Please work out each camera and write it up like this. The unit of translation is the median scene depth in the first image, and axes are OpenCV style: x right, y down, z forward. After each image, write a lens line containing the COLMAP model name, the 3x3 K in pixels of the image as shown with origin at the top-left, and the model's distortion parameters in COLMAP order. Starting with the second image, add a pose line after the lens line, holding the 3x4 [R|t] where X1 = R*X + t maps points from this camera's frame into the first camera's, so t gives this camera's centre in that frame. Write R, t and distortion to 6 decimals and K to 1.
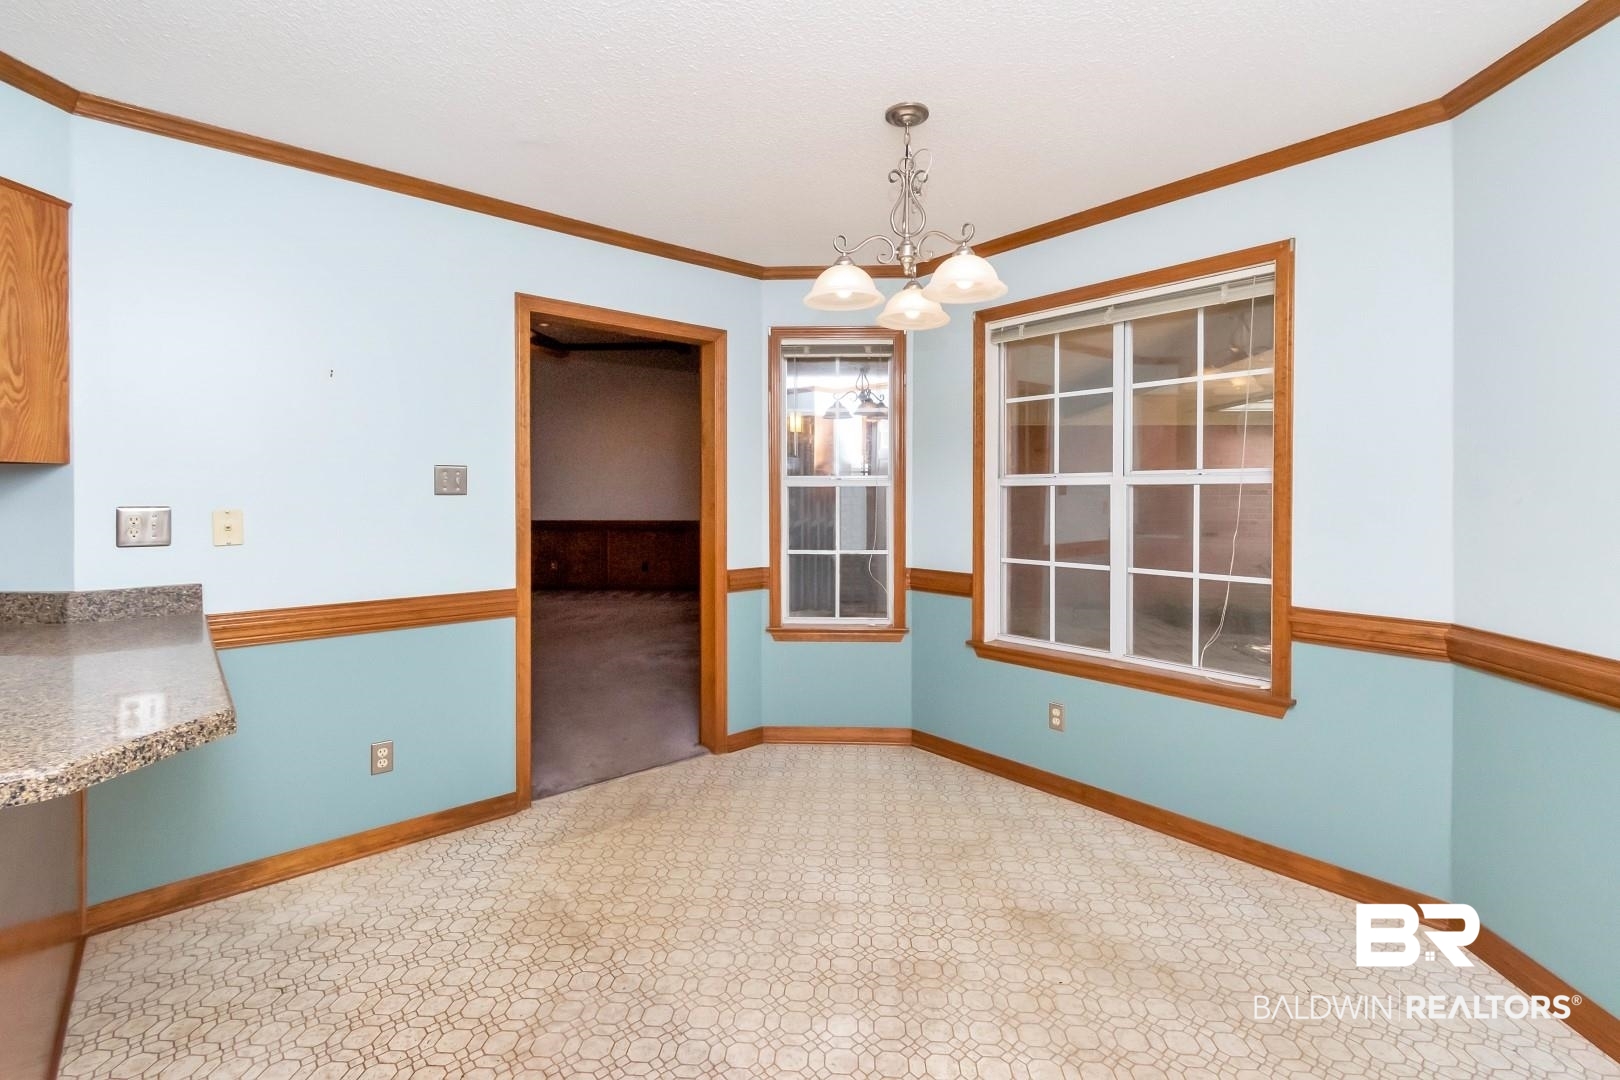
lens RADIAL K [[729.2, 0, 791.4], [0, 729.2, 498.1], [0, 0, 1]] dist [0.005716, -0.001088]
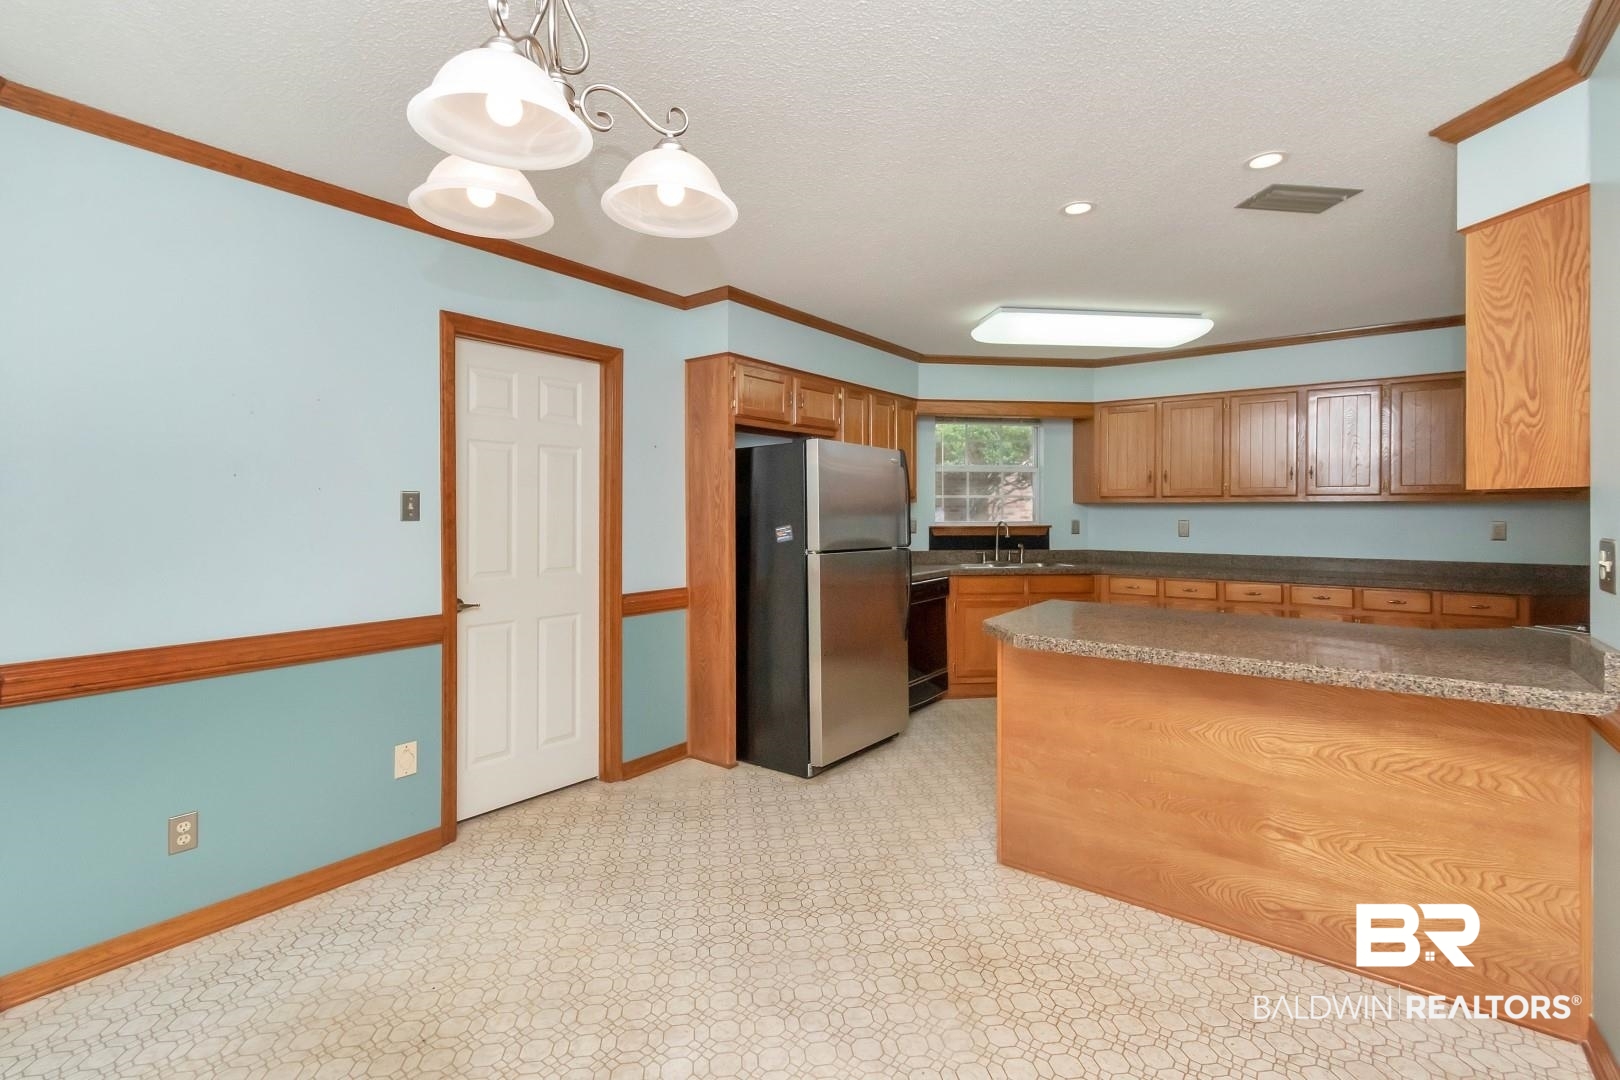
lens RADIAL K [[729.2, 0, 806.1], [0, 729.2, 510.2], [0, 0, 1]] dist [0.005716, -0.001088]
pose [[-0.977223, -0.002780, -0.212197, 0.075838], [-0.004737, 0.999951, 0.008715, -0.018299], [0.212162, 0.009522, -0.977188, 1.357907]]
